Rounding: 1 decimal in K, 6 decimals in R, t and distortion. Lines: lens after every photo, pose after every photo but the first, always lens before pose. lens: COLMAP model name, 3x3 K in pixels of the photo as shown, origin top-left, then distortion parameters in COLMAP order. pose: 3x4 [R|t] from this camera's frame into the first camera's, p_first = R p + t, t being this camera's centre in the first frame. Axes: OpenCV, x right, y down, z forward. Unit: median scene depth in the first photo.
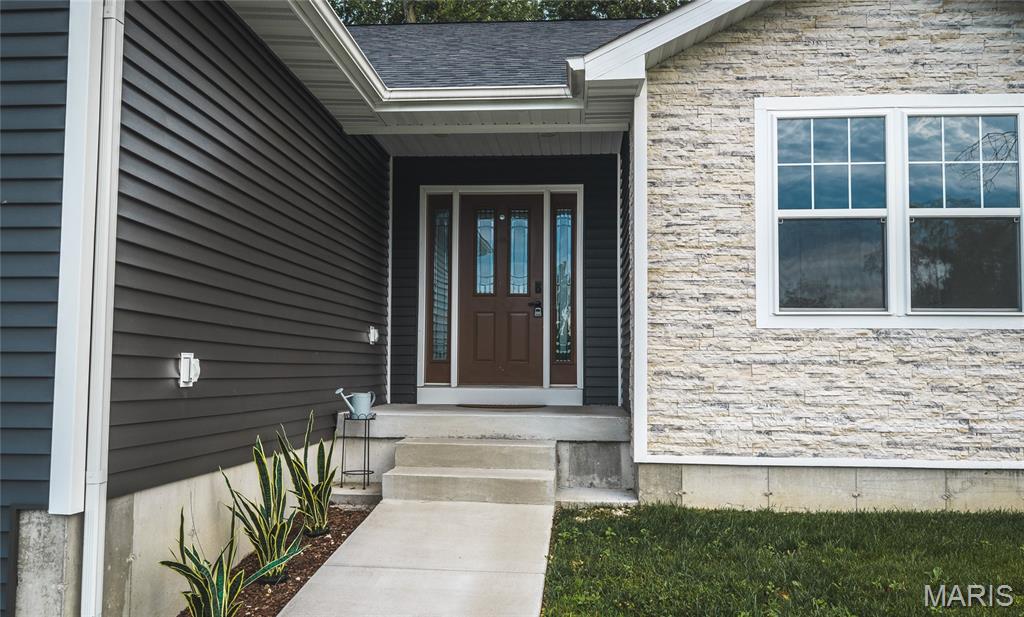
lens RADIAL K [[852.6, 0, 510.9], [0, 852.6, 328.6], [0, 0, 1]] dist [0.004704, 0.003832]
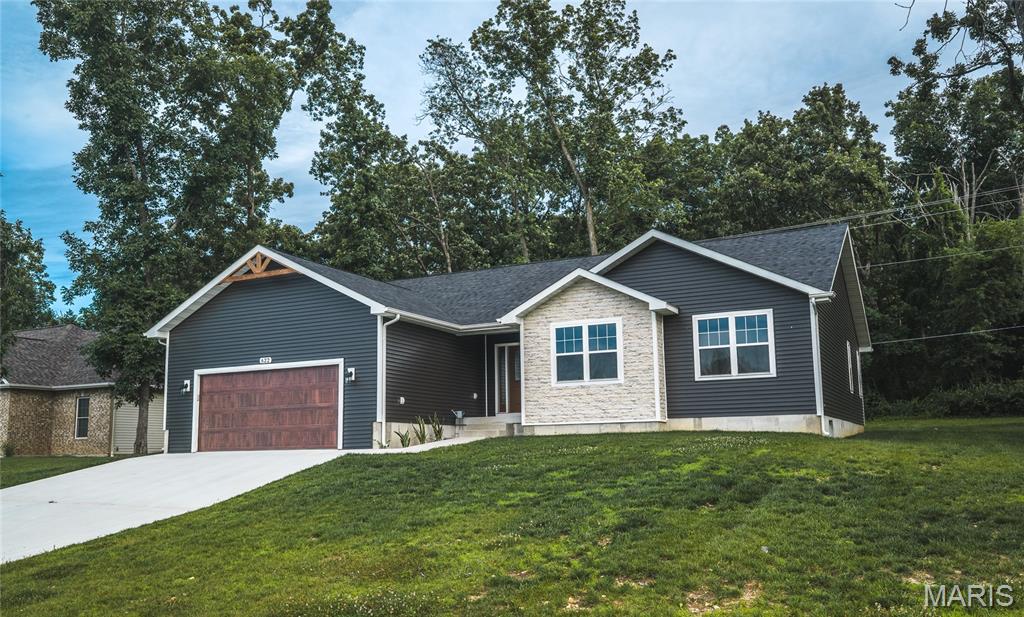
lens RADIAL K [[852.6, 0, 510.9], [0, 852.6, 328.6], [0, 0, 1]] dist [0.004704, 0.003832]
pose [[0.925895, -0.077714, -0.369701, 1.487926], [0.041588, 0.993633, -0.104713, 0.125570], [0.375484, 0.081578, 0.923232, -2.426039]]
